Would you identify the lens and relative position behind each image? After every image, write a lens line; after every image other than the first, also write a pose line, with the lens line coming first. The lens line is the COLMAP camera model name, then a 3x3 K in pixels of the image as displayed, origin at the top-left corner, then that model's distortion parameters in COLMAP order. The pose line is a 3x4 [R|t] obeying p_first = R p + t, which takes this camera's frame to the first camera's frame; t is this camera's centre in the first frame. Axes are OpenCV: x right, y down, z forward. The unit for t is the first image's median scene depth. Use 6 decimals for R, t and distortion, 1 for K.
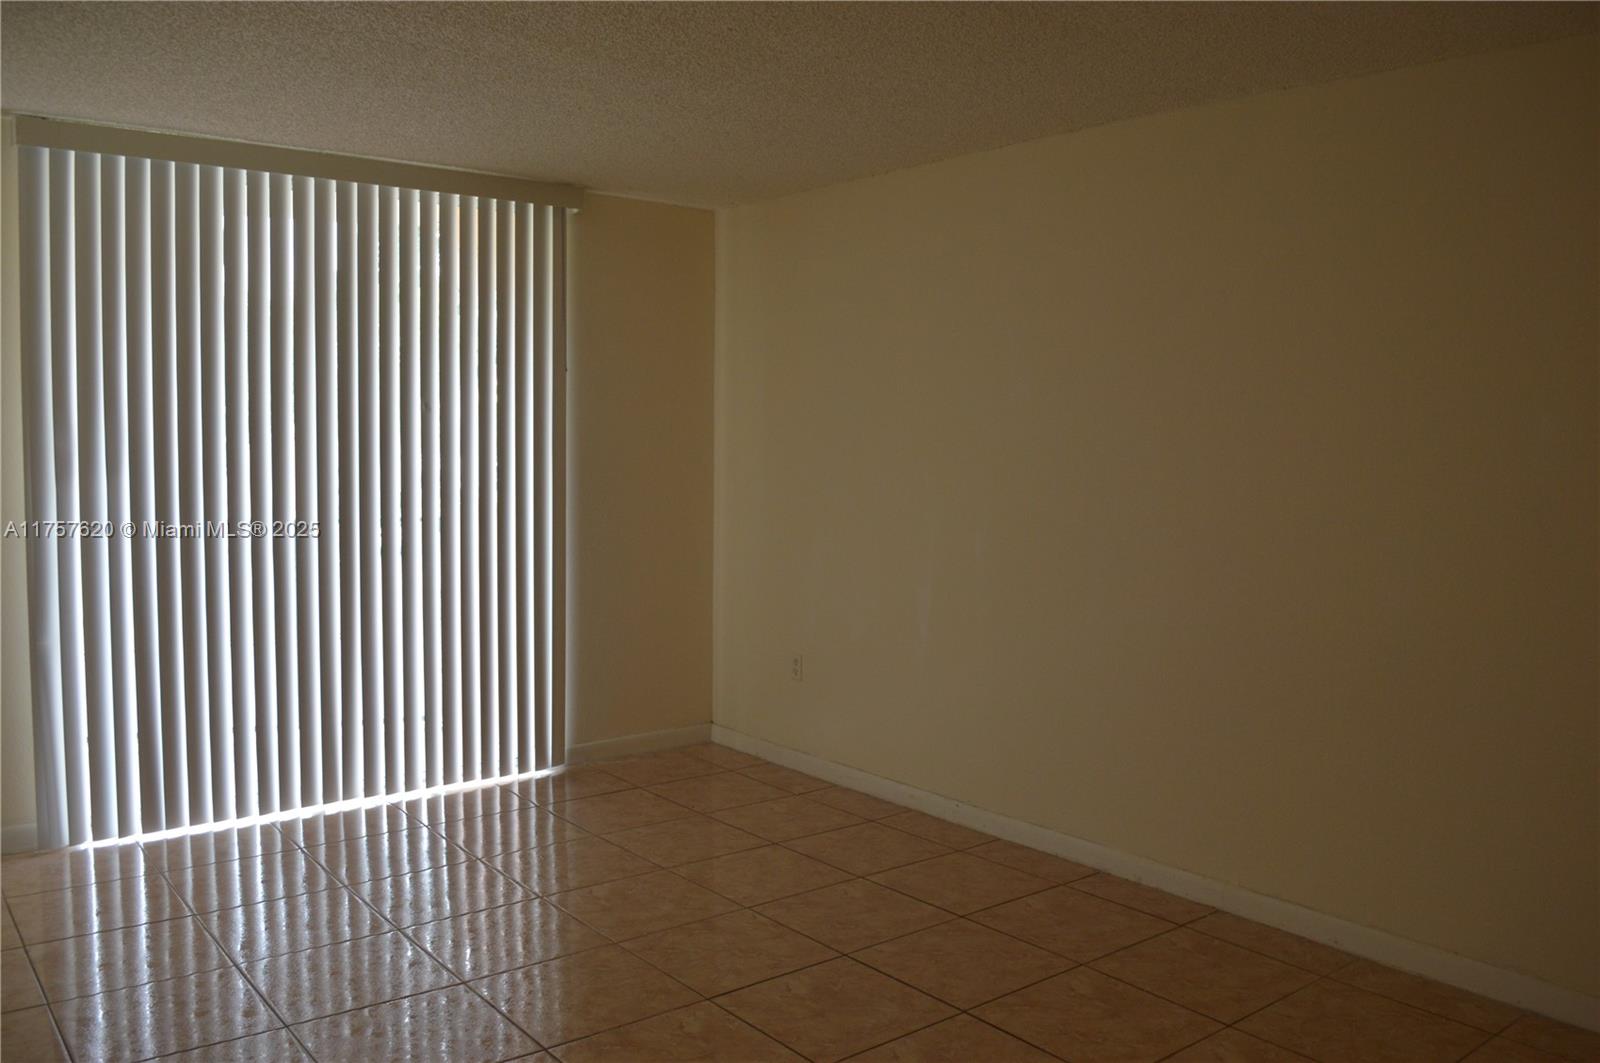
lens RADIAL K [[1279.8, 0, 795.7], [0, 1279.8, 542.7], [0, 0, 1]] dist [-0.081924, 0.012065]
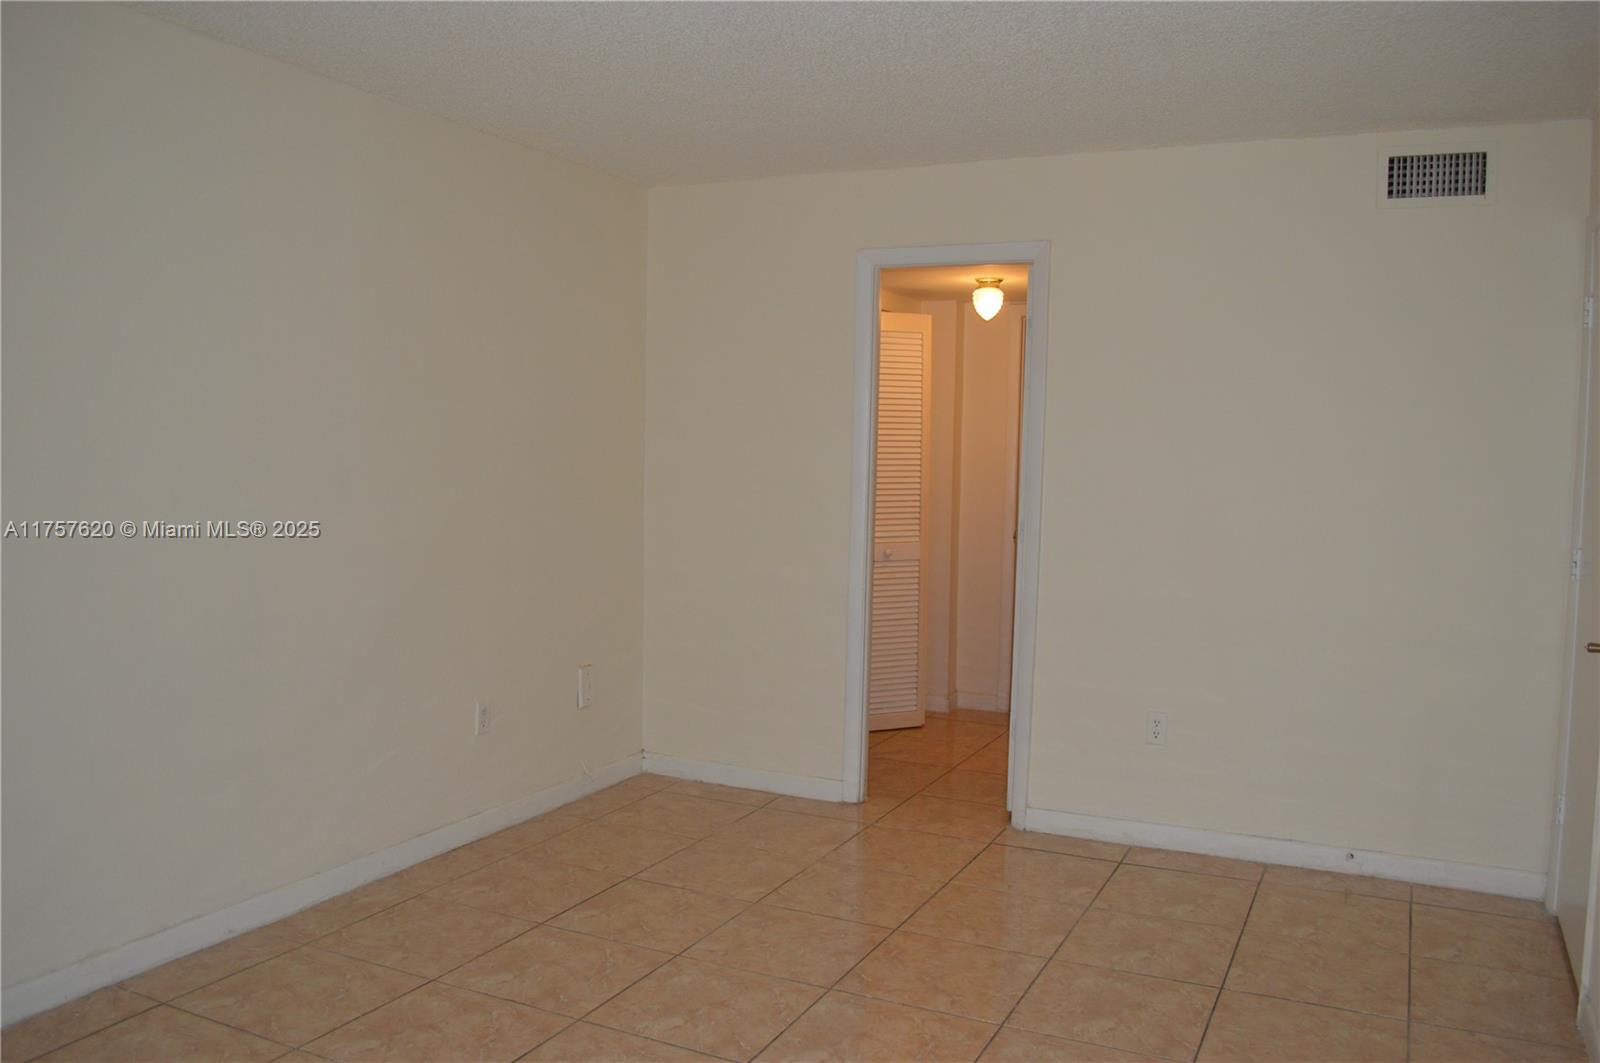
lens RADIAL K [[1279.8, 0, 800.5], [0, 1279.8, 532.3], [0, 0, 1]] dist [-0.081924, 0.012065]
pose [[-0.436016, -0.089927, 0.895435, -0.486865], [0.044420, 0.991632, 0.121217, -0.071799], [-0.898842, 0.092627, -0.428373, 0.786278]]
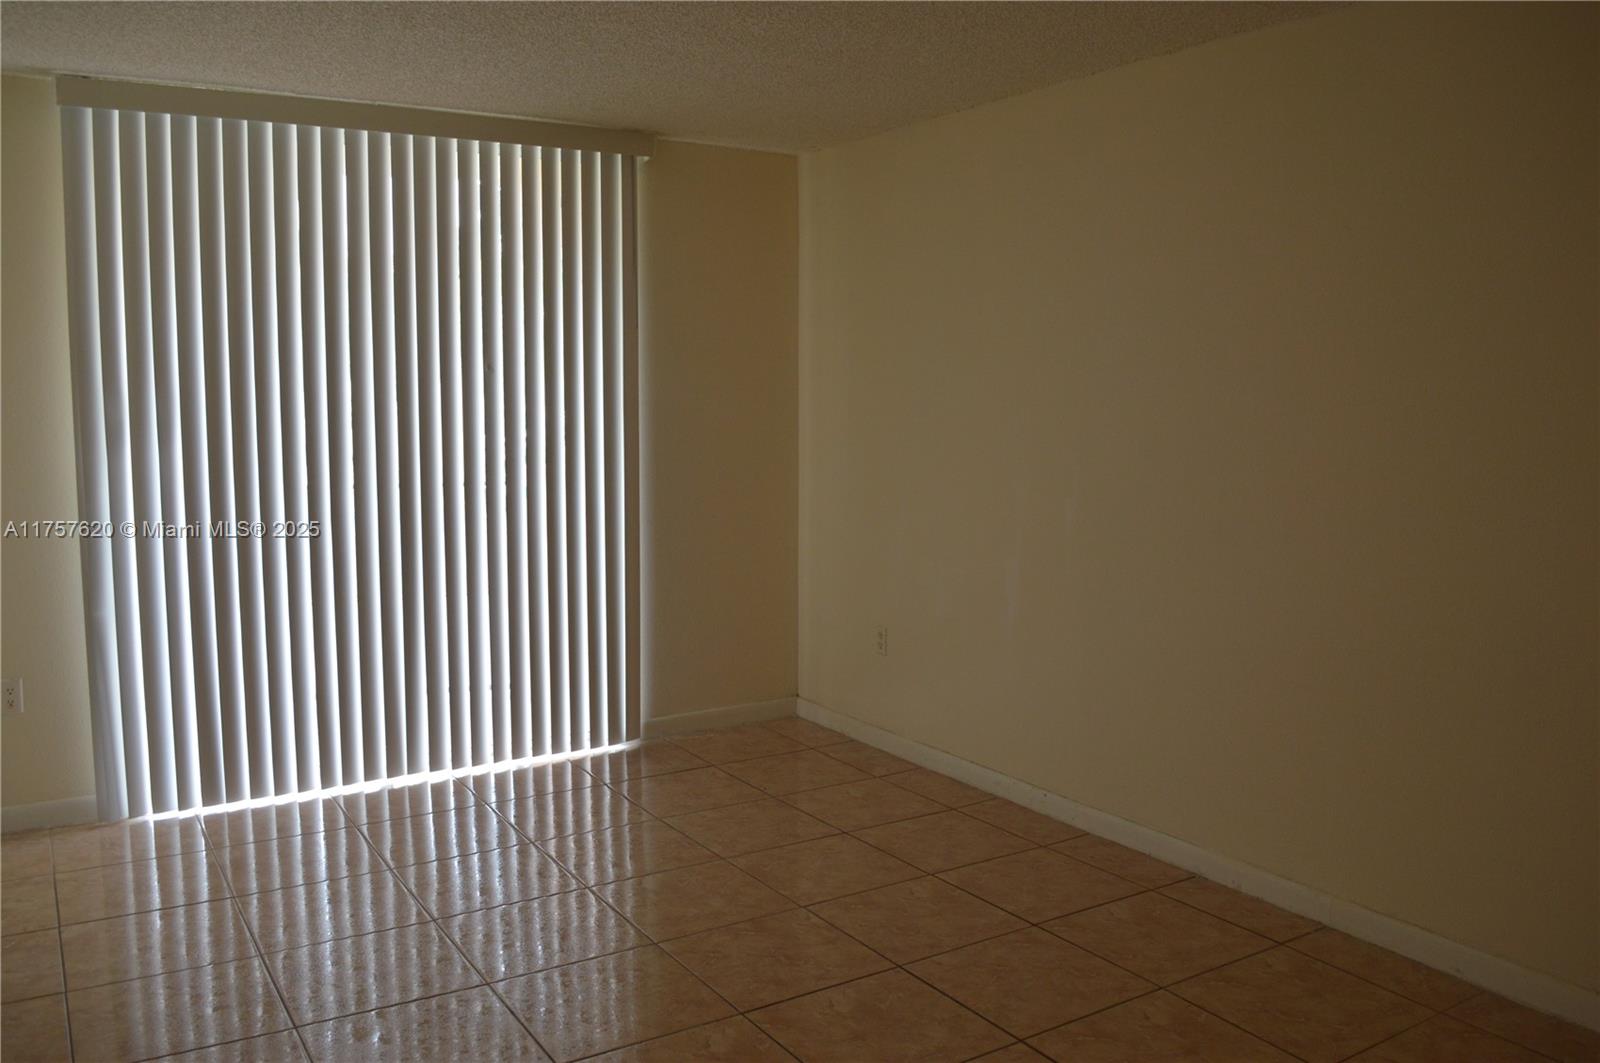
lens RADIAL K [[1279.8, 0, 797.0], [0, 1279.8, 540.6], [0, 0, 1]] dist [-0.081924, 0.012065]
pose [[0.994095, 0.002789, -0.108477, 0.050564], [0.000903, 0.999423, 0.033967, -0.010382], [0.108509, -0.033864, 0.993519, 0.074200]]
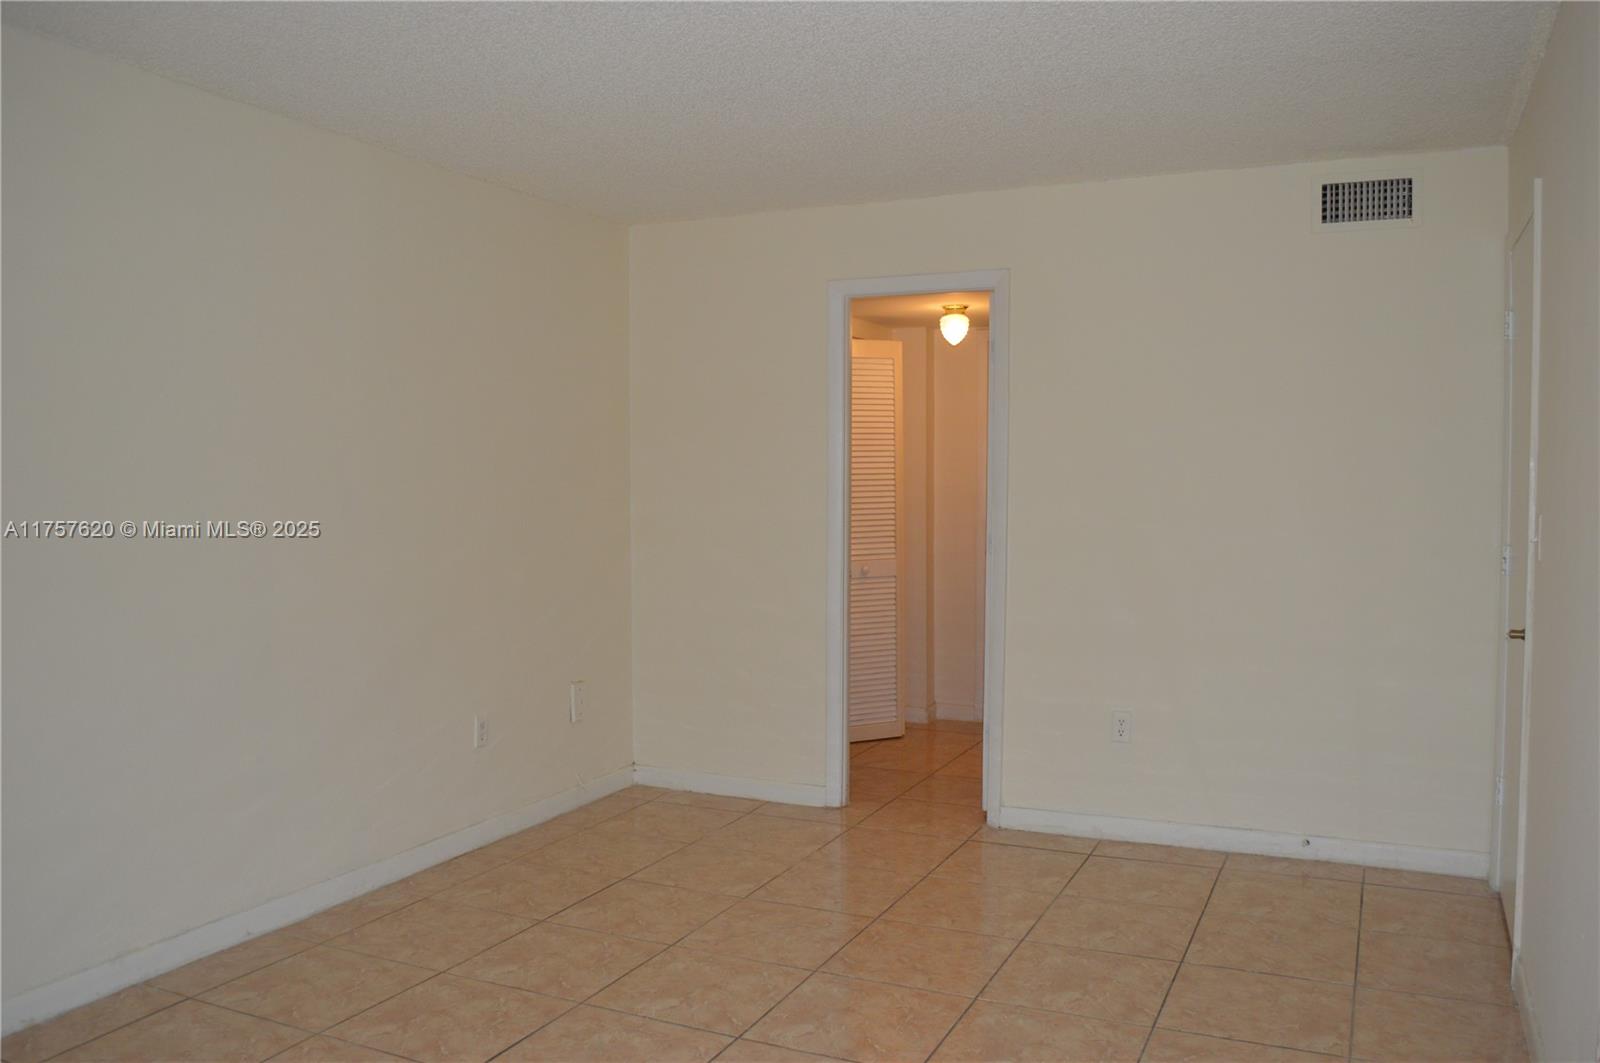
lens RADIAL K [[1279.8, 0, 798.5], [0, 1279.8, 530.7], [0, 0, 1]] dist [-0.081924, 0.012065]
pose [[-0.448211, -0.058785, 0.891993, -0.539728], [0.064545, 0.993103, 0.097881, -0.067802], [-0.891595, 0.101445, -0.441325, 0.808757]]
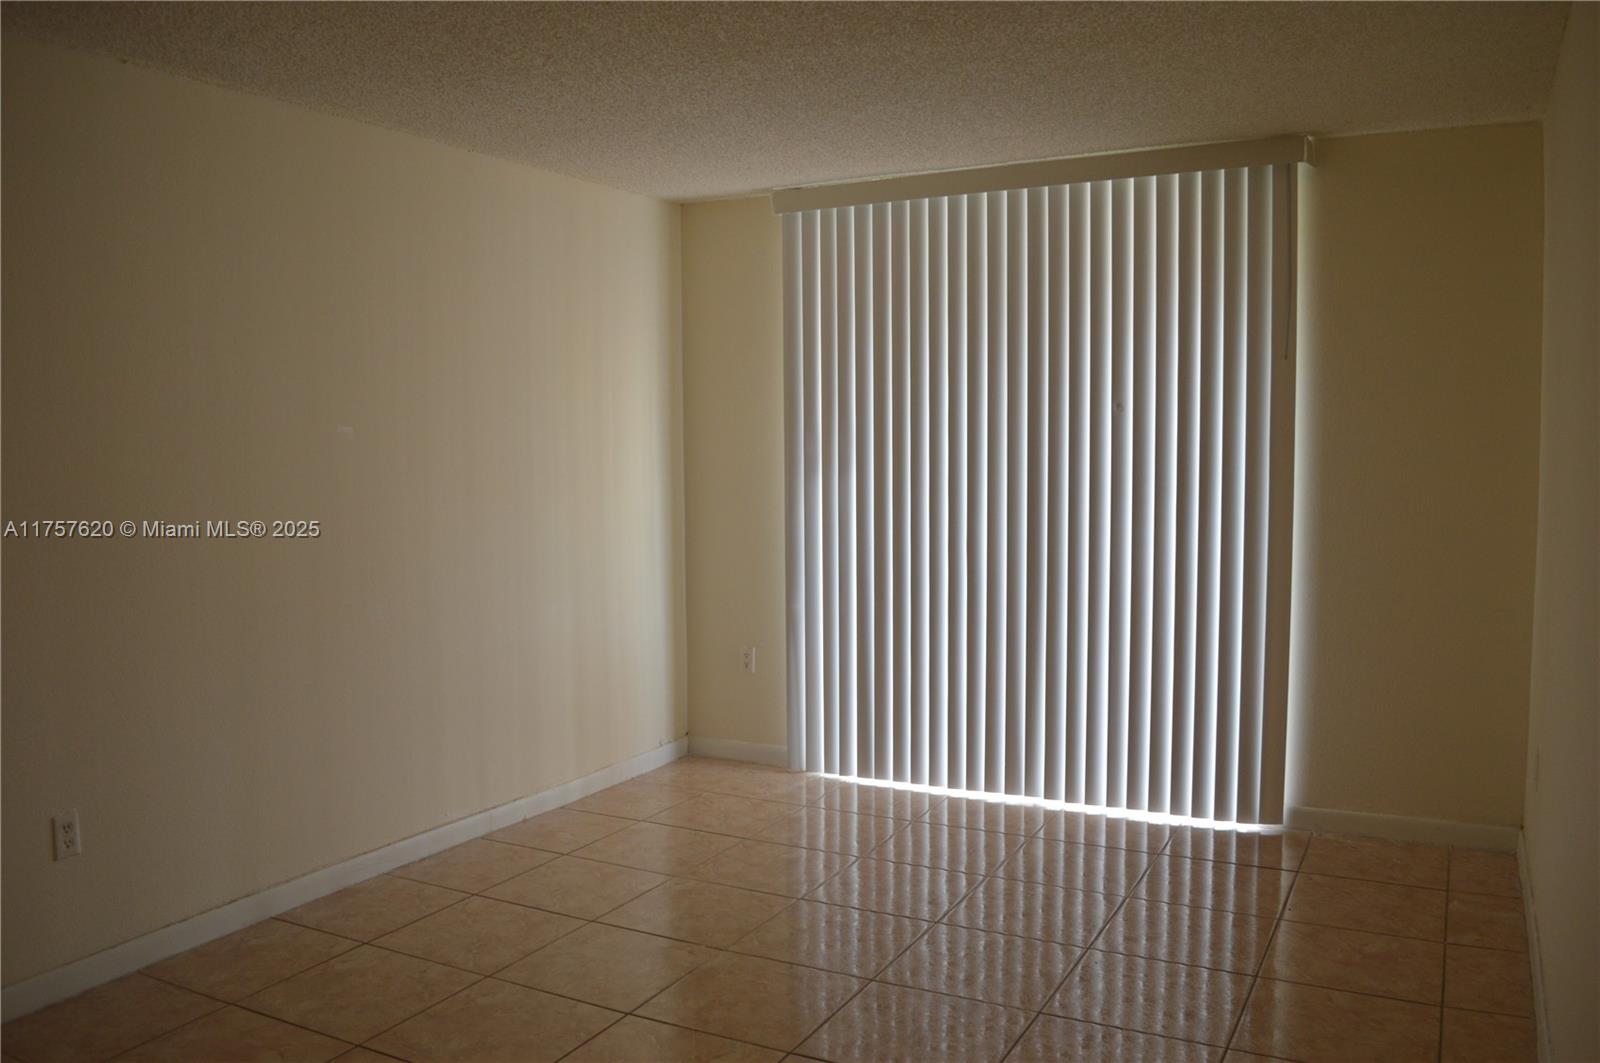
lens RADIAL K [[1279.8, 0, 797.5], [0, 1279.8, 521.1], [0, 0, 1]] dist [-0.081924, 0.012065]
pose [[0.404169, 0.046820, -0.913485, 0.547204], [-0.060349, 0.997878, 0.024444, -0.034026], [0.912691, 0.045249, 0.406137, 0.449752]]
